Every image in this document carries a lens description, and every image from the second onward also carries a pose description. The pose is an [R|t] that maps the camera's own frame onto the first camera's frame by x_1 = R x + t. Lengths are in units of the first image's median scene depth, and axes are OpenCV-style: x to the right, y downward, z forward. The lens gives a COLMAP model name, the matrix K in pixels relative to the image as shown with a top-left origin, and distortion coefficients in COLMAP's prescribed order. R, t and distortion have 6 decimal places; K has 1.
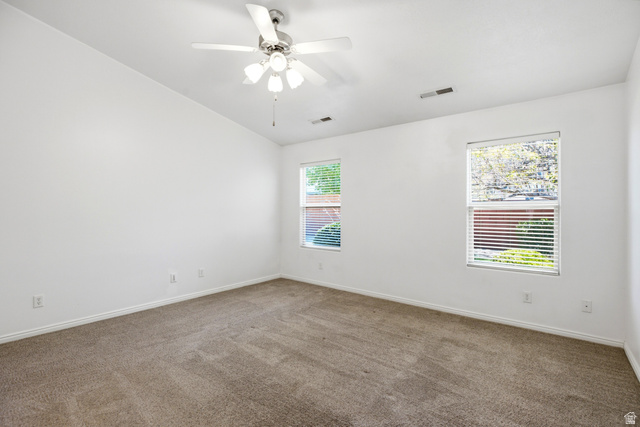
lens RADIAL K [[293.5, 0, 325.0], [0, 293.5, 212.4], [0, 0, 1]] dist [0.003839, 0.000360]
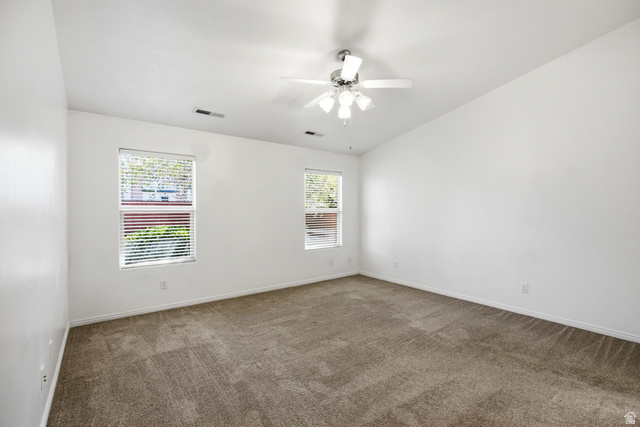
lens RADIAL K [[280.6, 0, 320.0], [0, 280.6, 213.5], [0, 0, 1]] dist [0.000460, 0.000007]
pose [[0.267258, -0.008672, 0.963586, -0.966681], [0.012191, 0.999910, 0.005618, -0.020348], [-0.963548, 0.010245, 0.267340, 0.585919]]
